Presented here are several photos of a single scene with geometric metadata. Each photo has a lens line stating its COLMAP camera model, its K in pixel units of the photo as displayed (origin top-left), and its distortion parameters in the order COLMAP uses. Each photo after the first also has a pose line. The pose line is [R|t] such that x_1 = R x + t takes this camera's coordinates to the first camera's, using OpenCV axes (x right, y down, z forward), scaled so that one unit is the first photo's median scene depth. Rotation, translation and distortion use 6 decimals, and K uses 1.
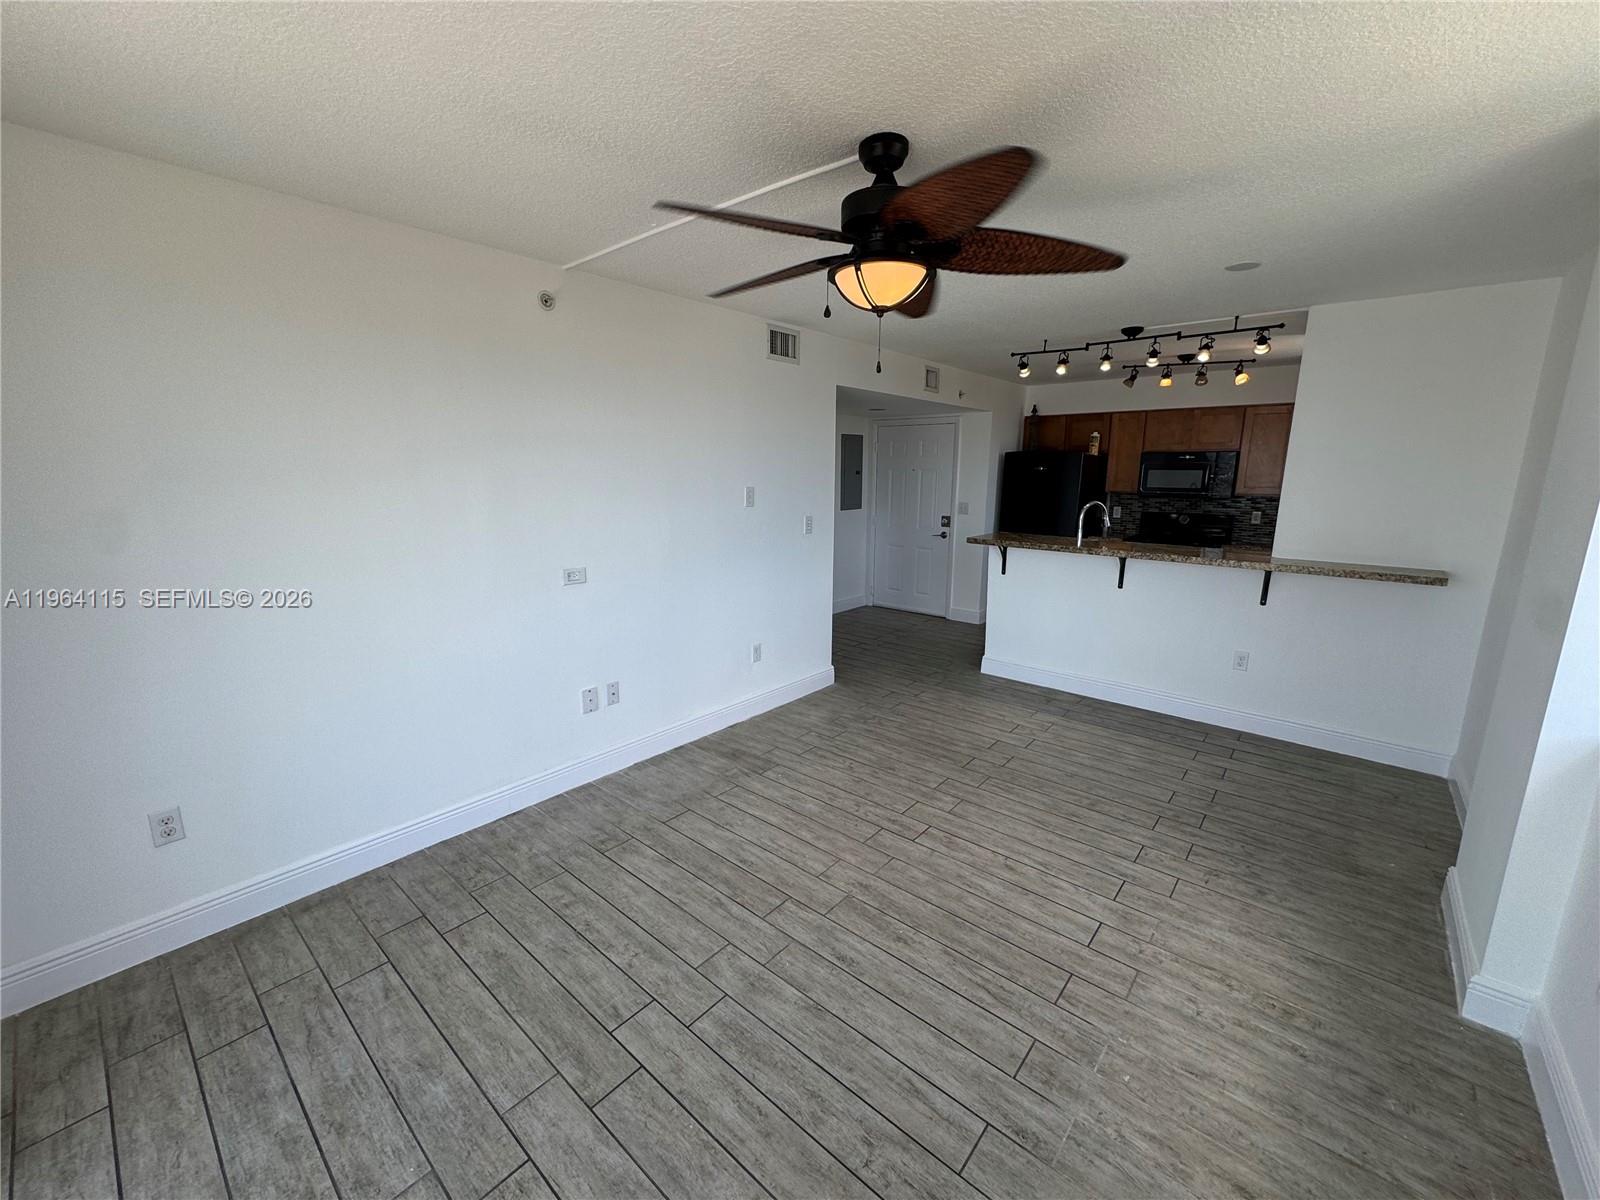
lens RADIAL K [[636.0, 0, 805.7], [0, 636.0, 605.2], [0, 0, 1]] dist [-0.004052, 0.000631]
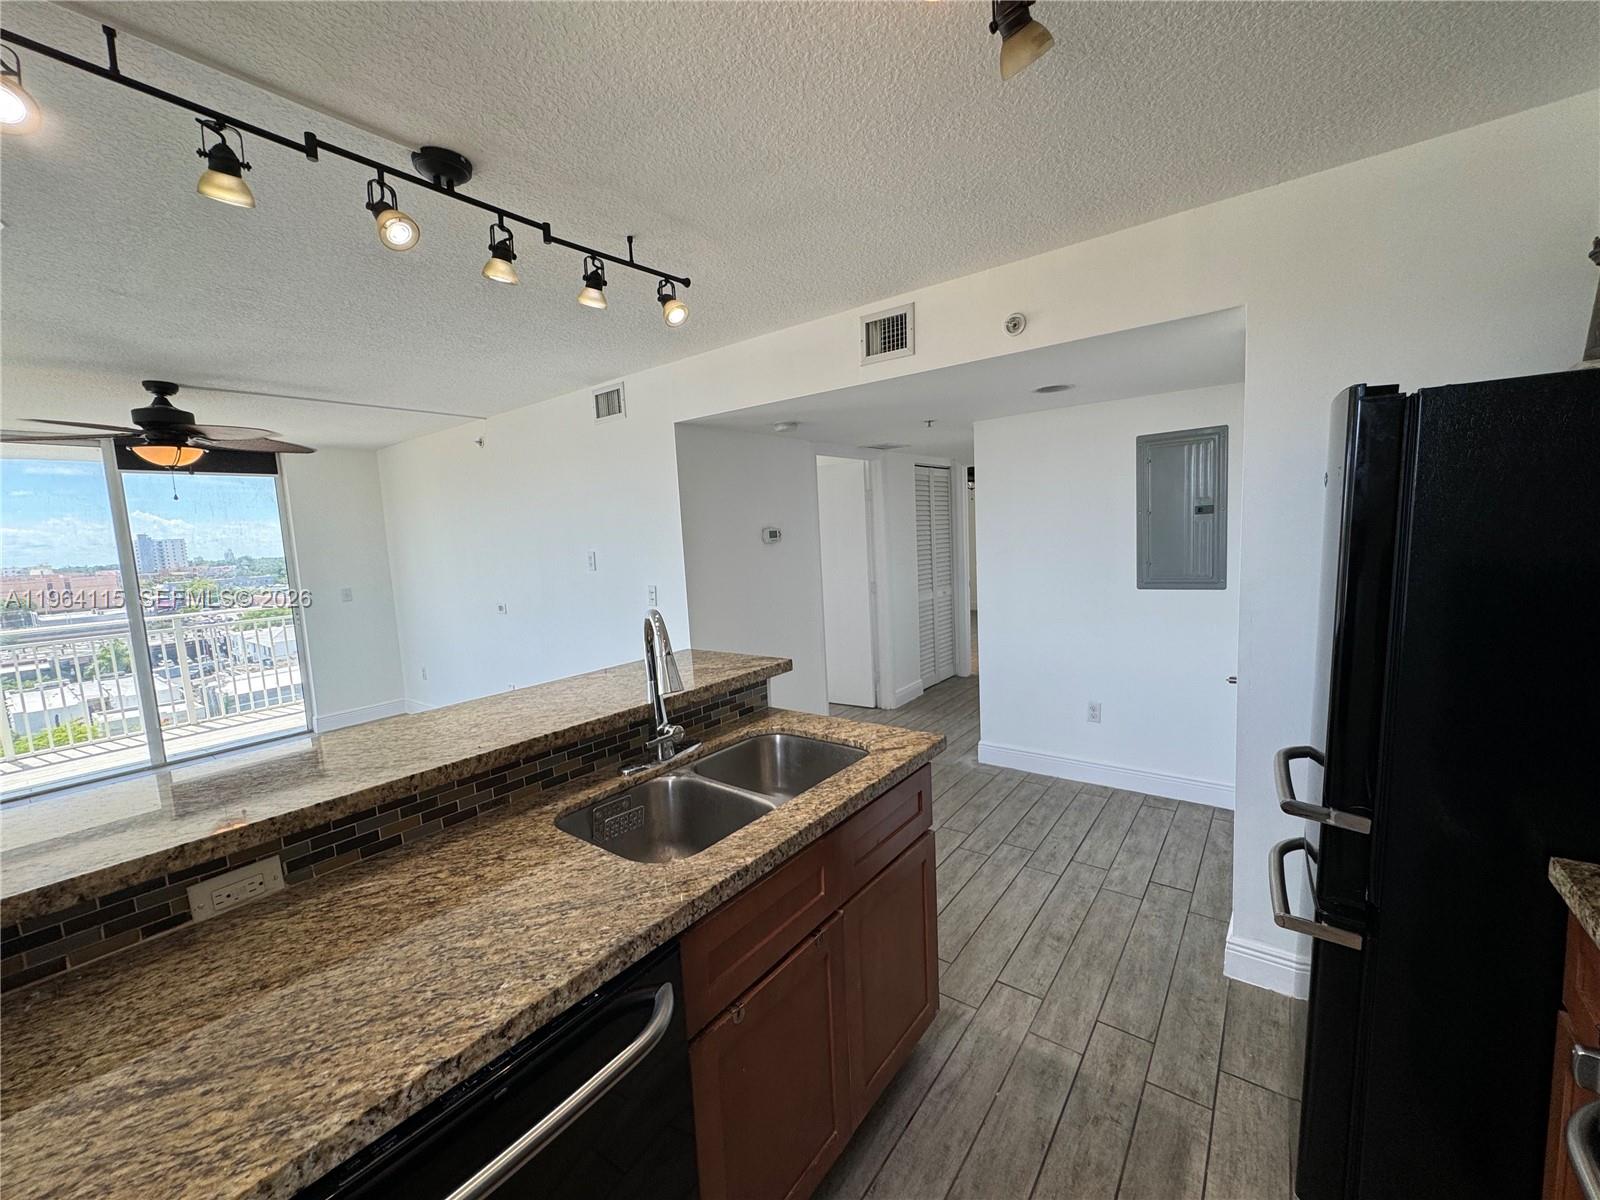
lens RADIAL K [[636.0, 0, 807.1], [0, 636.0, 596.6], [0, 0, 1]] dist [-0.004052, 0.000631]
pose [[0.046098, 0.095362, -0.994375, 1.272184], [-0.160650, 0.983184, 0.086841, -0.344750], [0.985934, 0.155743, 0.060642, 1.709127]]
